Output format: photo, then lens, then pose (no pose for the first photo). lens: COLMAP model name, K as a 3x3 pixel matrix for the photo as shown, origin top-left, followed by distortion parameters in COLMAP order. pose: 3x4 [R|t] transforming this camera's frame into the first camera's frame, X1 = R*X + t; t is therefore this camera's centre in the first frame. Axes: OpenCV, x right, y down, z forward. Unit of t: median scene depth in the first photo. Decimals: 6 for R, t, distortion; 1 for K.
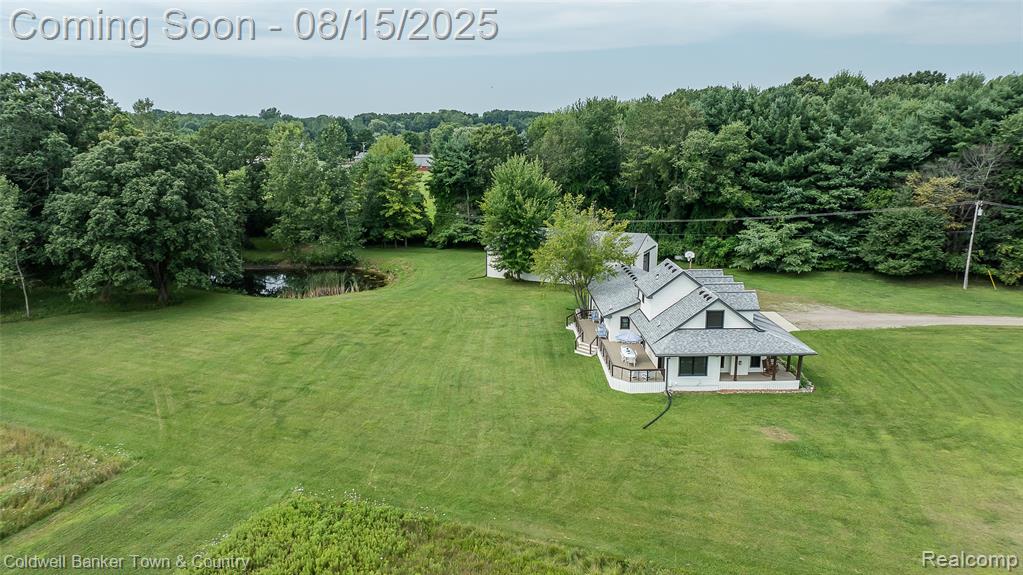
lens RADIAL K [[719.3, 0, 514.6], [0, 719.3, 287.4], [0, 0, 1]] dist [-0.039822, 0.048611]
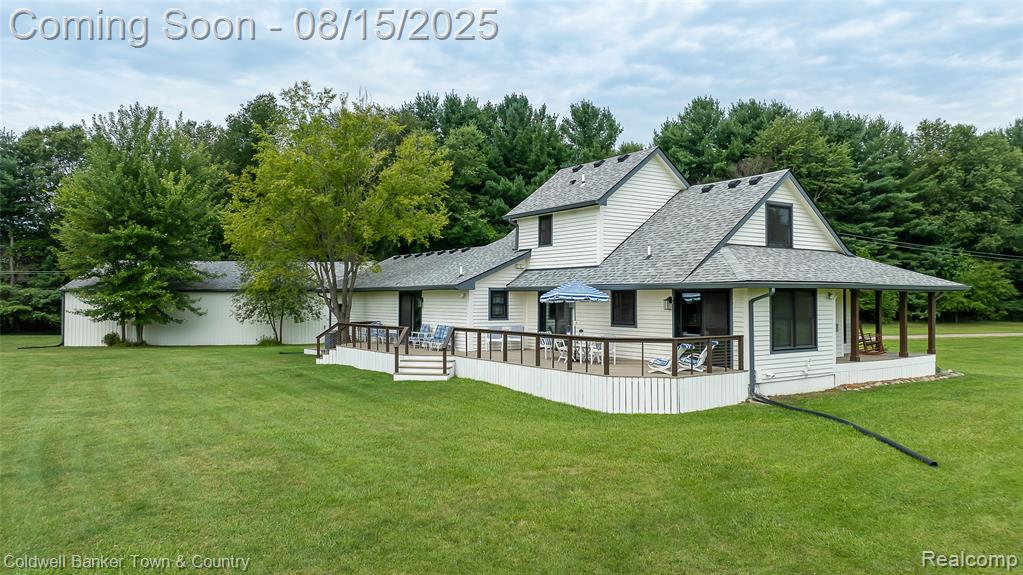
lens RADIAL K [[713.9, 0, 514.7], [0, 713.9, 290.8], [0, 0, 1]] dist [-0.002334, -0.001513]
pose [[0.841714, 0.007407, 0.539872, -0.046669], [0.118367, 0.973050, -0.197896, 0.089982], [-0.526789, 0.230475, 0.818153, 0.462007]]
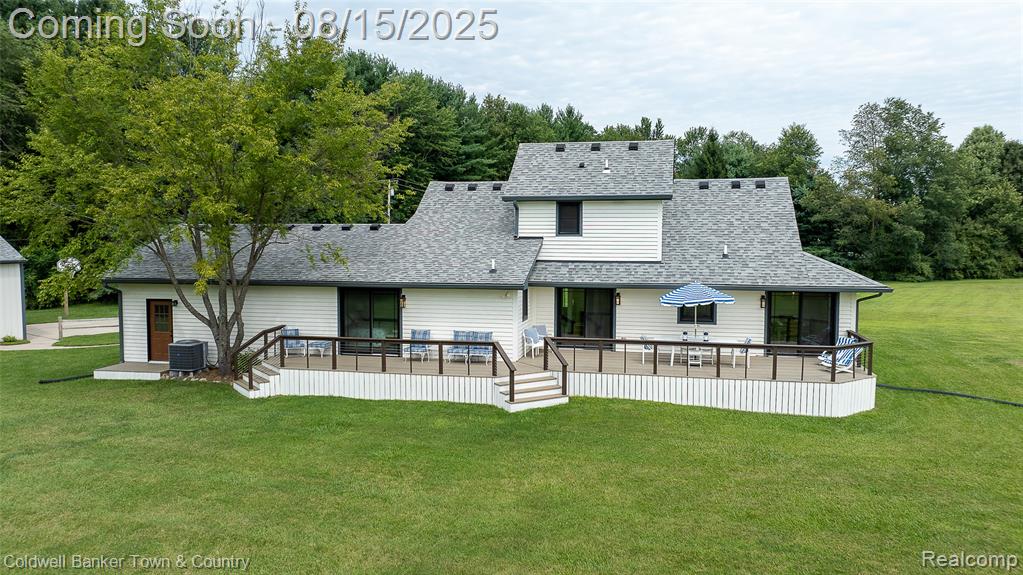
lens RADIAL K [[719.3, 0, 514.6], [0, 719.3, 287.4], [0, 0, 1]] dist [-0.039822, 0.048611]
pose [[0.245976, -0.064758, 0.967110, -0.142891], [0.213451, 0.976890, 0.011124, 0.026341], [-0.945481, 0.203695, 0.254115, 0.648315]]
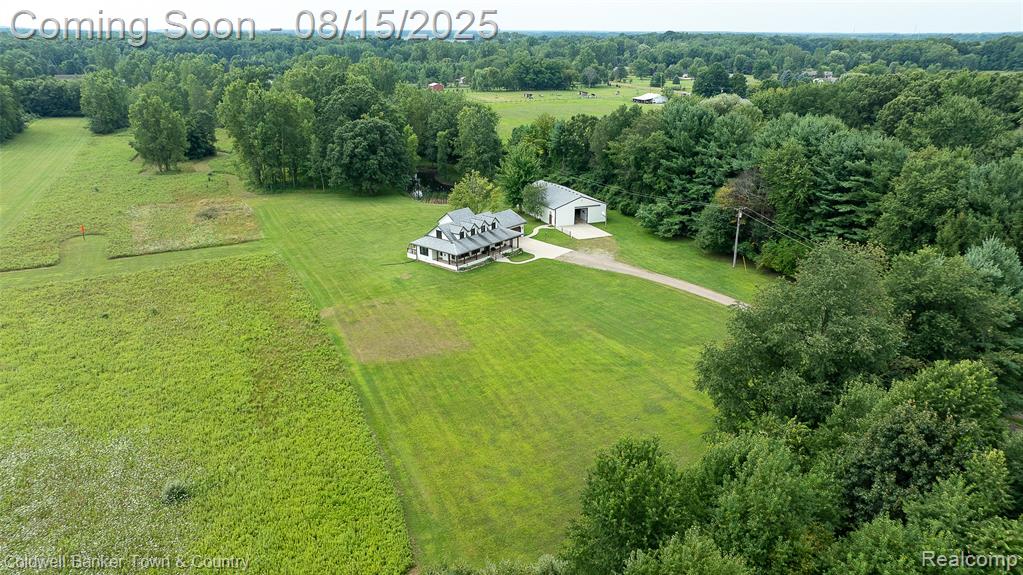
lens RADIAL K [[719.3, 0, 514.6], [0, 719.3, 287.4], [0, 0, 1]] dist [-0.039822, 0.048611]
pose [[0.746796, 0.226718, -0.625216, 1.209238], [-0.150255, 0.973309, 0.173472, -0.141671], [0.647858, -0.035607, 0.760929, -0.385012]]
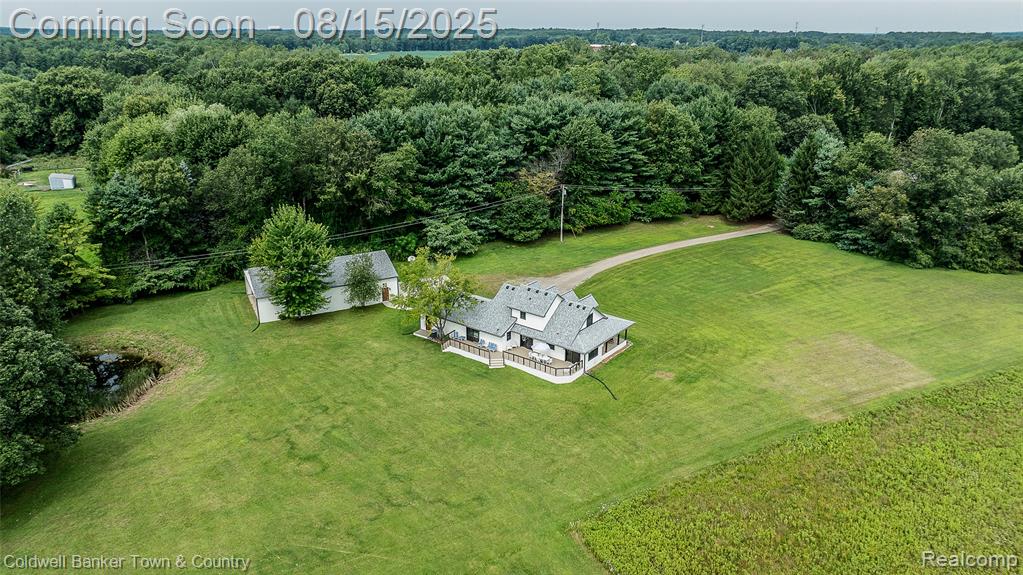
lens RADIAL K [[719.3, 0, 514.6], [0, 719.3, 287.4], [0, 0, 1]] dist [-0.039822, 0.048611]
pose [[0.634849, -0.259782, 0.727654, -0.595708], [0.169073, 0.965665, 0.197245, -0.226155], [-0.753911, -0.002195, 0.656973, 0.049123]]
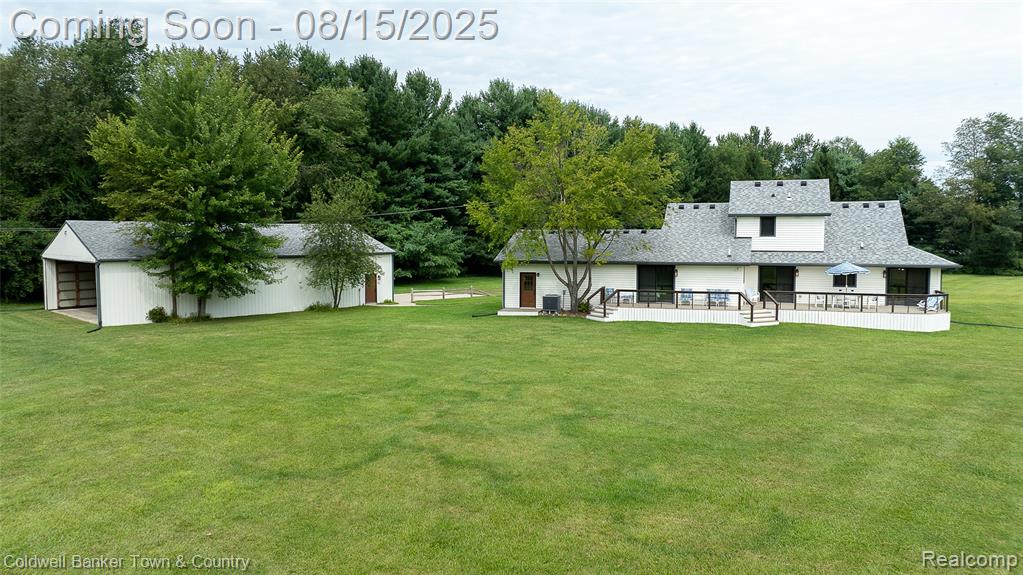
lens RADIAL K [[719.3, 0, 514.6], [0, 719.3, 287.4], [0, 0, 1]] dist [-0.039822, 0.048611]
pose [[0.359415, -0.063256, 0.931032, -0.372804], [0.206590, 0.978337, -0.013282, 0.019442], [-0.910023, 0.197115, 0.364697, 0.679745]]
